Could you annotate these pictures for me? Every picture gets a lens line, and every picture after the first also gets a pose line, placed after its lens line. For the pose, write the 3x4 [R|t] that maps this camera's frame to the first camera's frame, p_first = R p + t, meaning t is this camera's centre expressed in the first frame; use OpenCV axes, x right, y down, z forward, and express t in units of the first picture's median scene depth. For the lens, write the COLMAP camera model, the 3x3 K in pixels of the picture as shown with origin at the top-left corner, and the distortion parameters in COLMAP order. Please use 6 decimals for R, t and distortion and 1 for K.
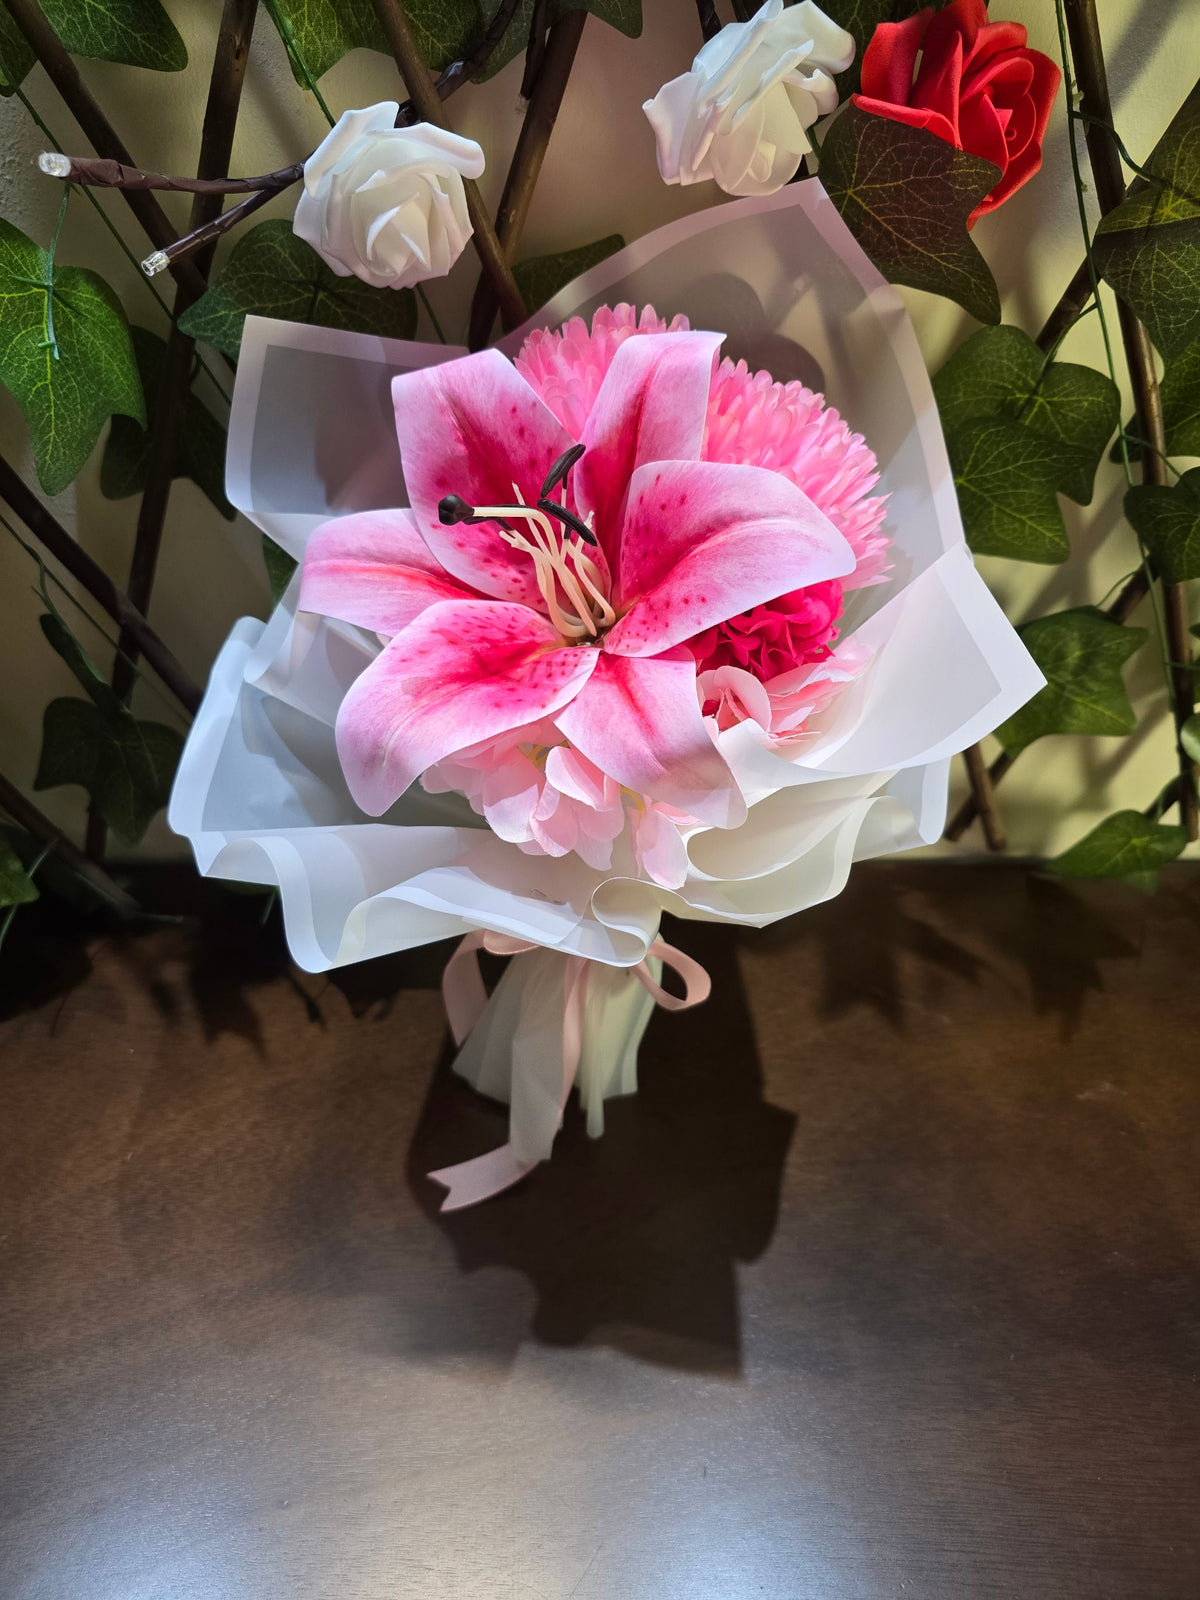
lens RADIAL K [[1102.4, 0, 614.0], [0, 1102.4, 808.5], [0, 0, 1]] dist [0.007354, -0.031333]
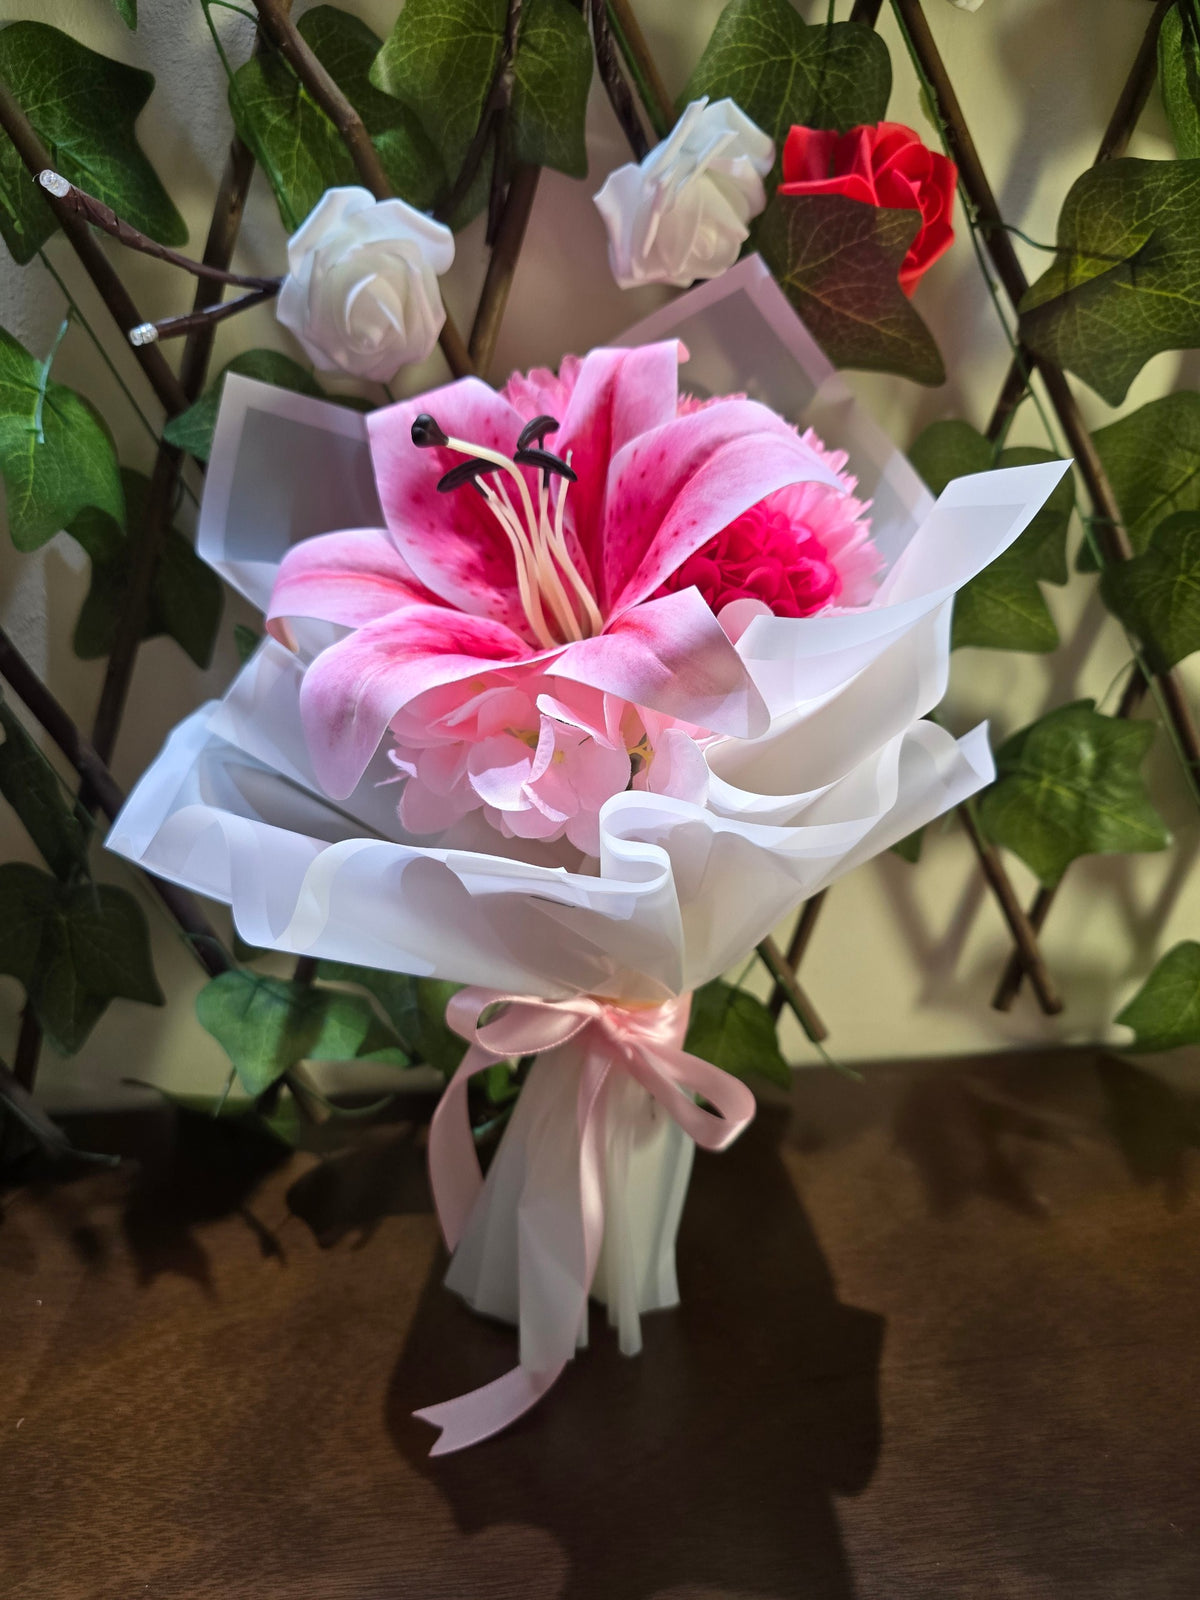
lens RADIAL K [[1102.4, 0, 614.0], [0, 1102.4, 808.5], [0, 0, 1]] dist [0.007354, -0.031333]
pose [[0.996841, -0.076151, 0.022574, -0.022944], [0.078916, 0.917425, -0.390004, 0.337089], [0.008989, 0.390553, 0.920537, 0.190759]]
